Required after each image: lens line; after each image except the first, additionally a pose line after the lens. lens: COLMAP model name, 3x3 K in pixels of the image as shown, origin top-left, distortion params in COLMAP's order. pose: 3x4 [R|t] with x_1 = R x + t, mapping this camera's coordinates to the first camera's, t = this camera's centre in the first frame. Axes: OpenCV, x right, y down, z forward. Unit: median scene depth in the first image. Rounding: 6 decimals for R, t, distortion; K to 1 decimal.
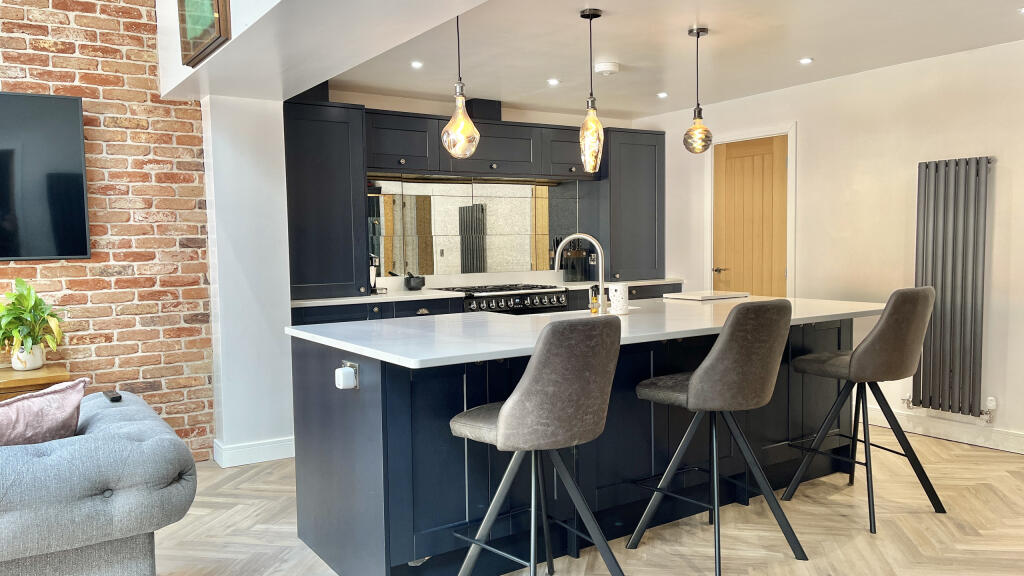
lens RADIAL K [[798.2, 0, 516.3], [0, 798.2, 294.8], [0, 0, 1]] dist [0.108680, -0.143425]
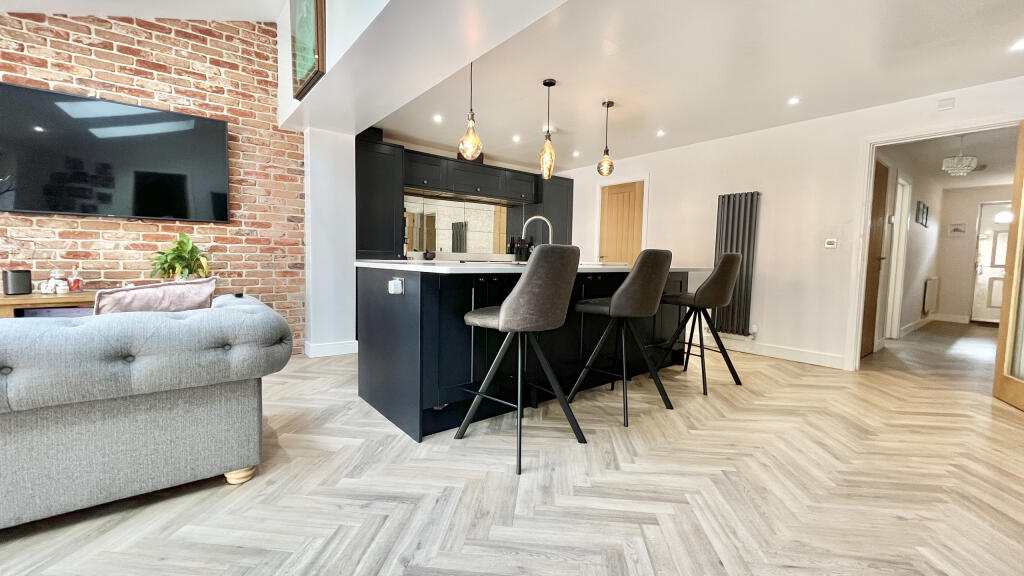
lens RADIAL K [[427.2, 0, 512.0], [0, 427.2, 288.0], [0, 0, 1]] dist [-0.001895, -0.000121]
pose [[0.995471, 0.031754, 0.089610, -0.043445], [-0.031790, 0.999494, -0.001023, 0.067065], [-0.089597, -0.001831, 0.995976, 0.117782]]
